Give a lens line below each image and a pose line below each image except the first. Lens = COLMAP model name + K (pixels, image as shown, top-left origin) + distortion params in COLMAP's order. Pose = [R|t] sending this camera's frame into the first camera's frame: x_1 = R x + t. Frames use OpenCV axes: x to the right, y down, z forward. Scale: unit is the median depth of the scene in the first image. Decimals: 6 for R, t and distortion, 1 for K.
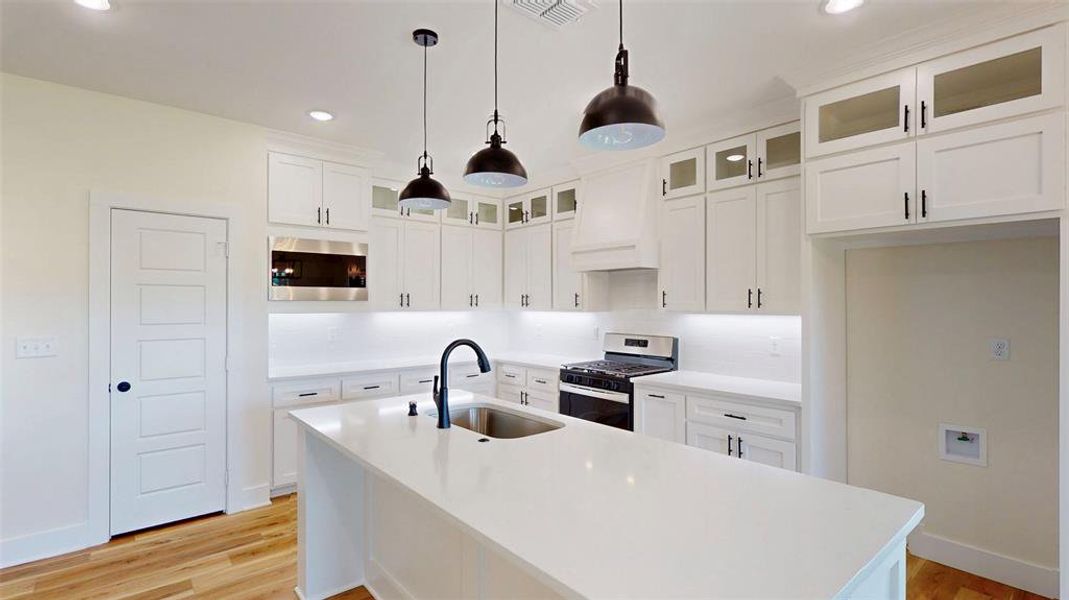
lens RADIAL K [[496.8, 0, 536.6], [0, 496.8, 302.1], [0, 0, 1]] dist [0.001833, -0.000272]
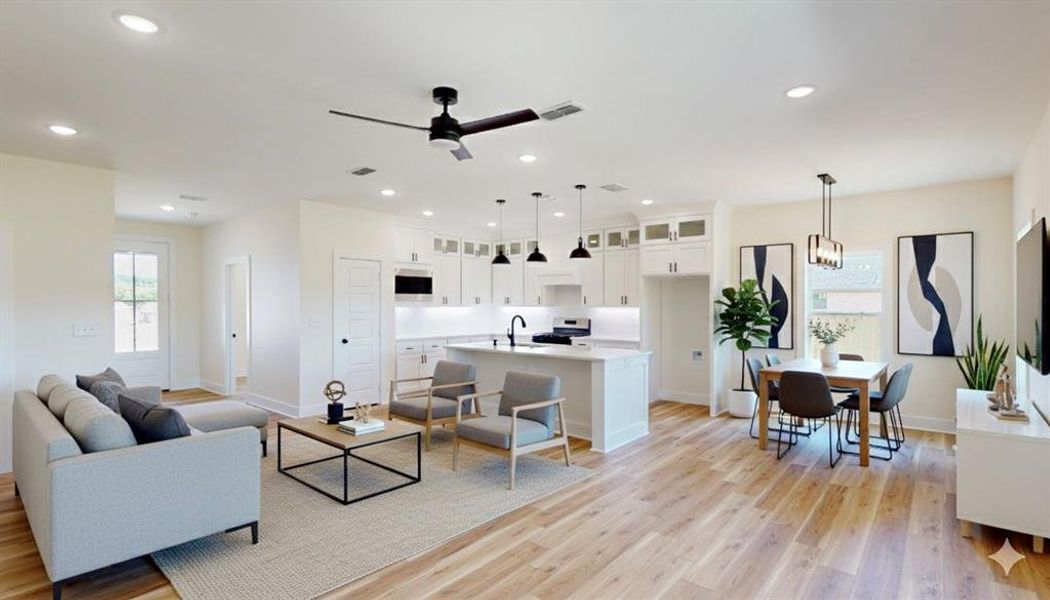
lens RADIAL K [[491.6, 0, 521.9], [0, 491.6, 310.8], [0, 0, 1]] dist [-0.001323, -0.000092]
pose [[0.988008, -0.002775, 0.154376, -0.329933], [-0.000670, 0.999752, 0.022257, -0.007429], [-0.154400, -0.022093, 0.987761, -1.021701]]
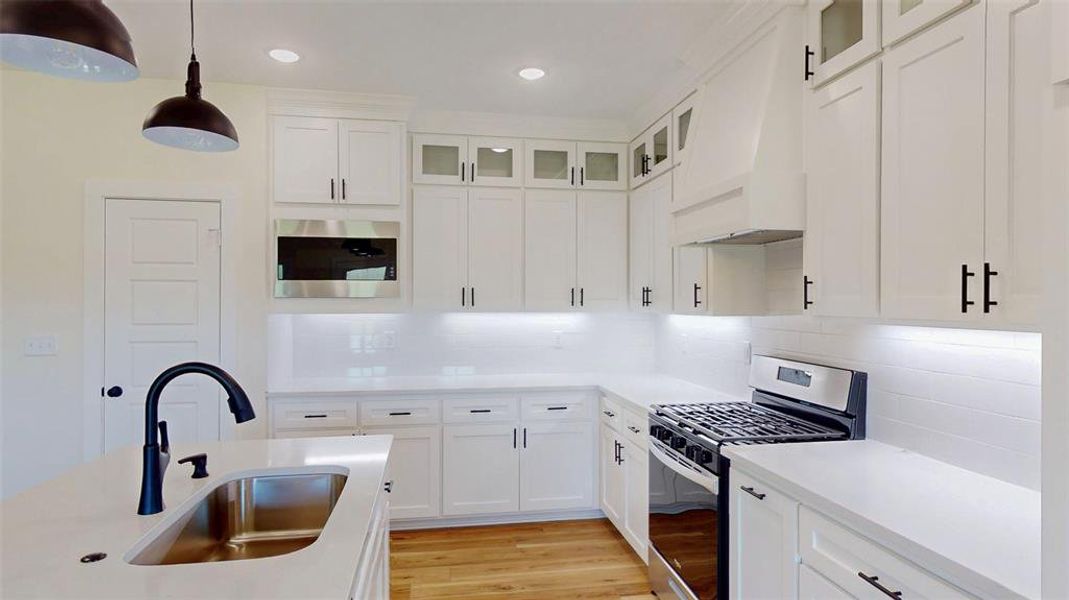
lens RADIAL K [[596.0, 0, 536.9], [0, 596.0, 302.3], [0, 0, 1]] dist [0.001104, -0.000096]
pose [[0.863536, 0.000583, -0.504287, 0.327137], [0.001433, 0.999992, 0.003611, 0.001743], [0.504286, -0.003841, 0.863528, 0.366002]]
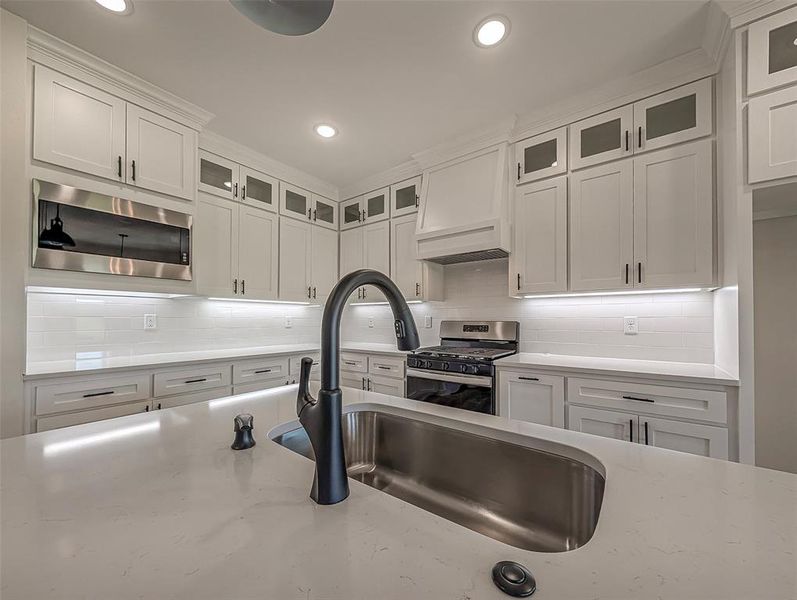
lens RADIAL K [[305.3, 0, 402.7], [0, 305.3, 317.5], [0, 0, 1]] dist [-0.002018, -0.000233]
pose [[0.976240, 0.001950, 0.216683, -0.108453], [-0.001162, 0.999992, -0.003766, 0.070234], [-0.216689, 0.003425, 0.976235, 0.451071]]
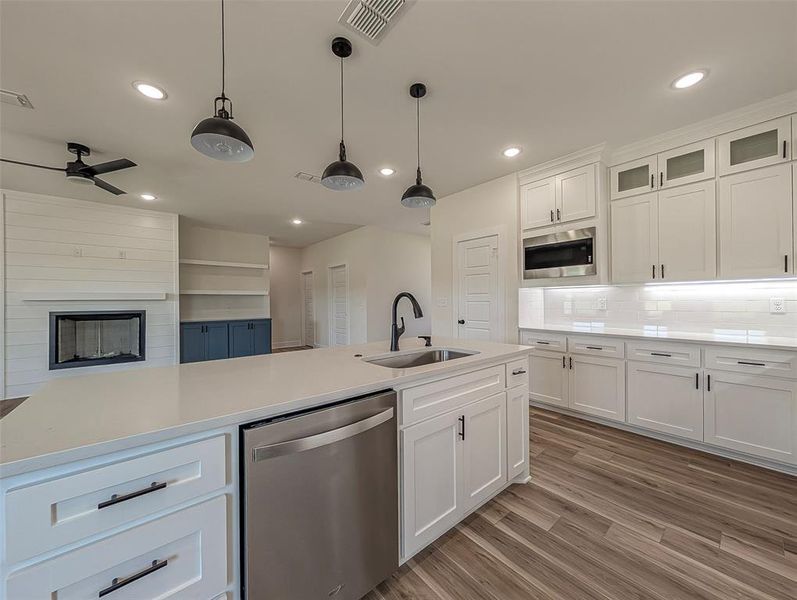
lens RADIAL K [[304.9, 0, 398.5], [0, 304.9, 300.0], [0, 0, 1]] dist [0.002175, 0.000244]
pose [[-0.004741, -0.002466, -0.999986, 0.431909], [0.012259, 0.999922, -0.002524, 0.059703], [0.999914, -0.012271, -0.004711, 0.598875]]
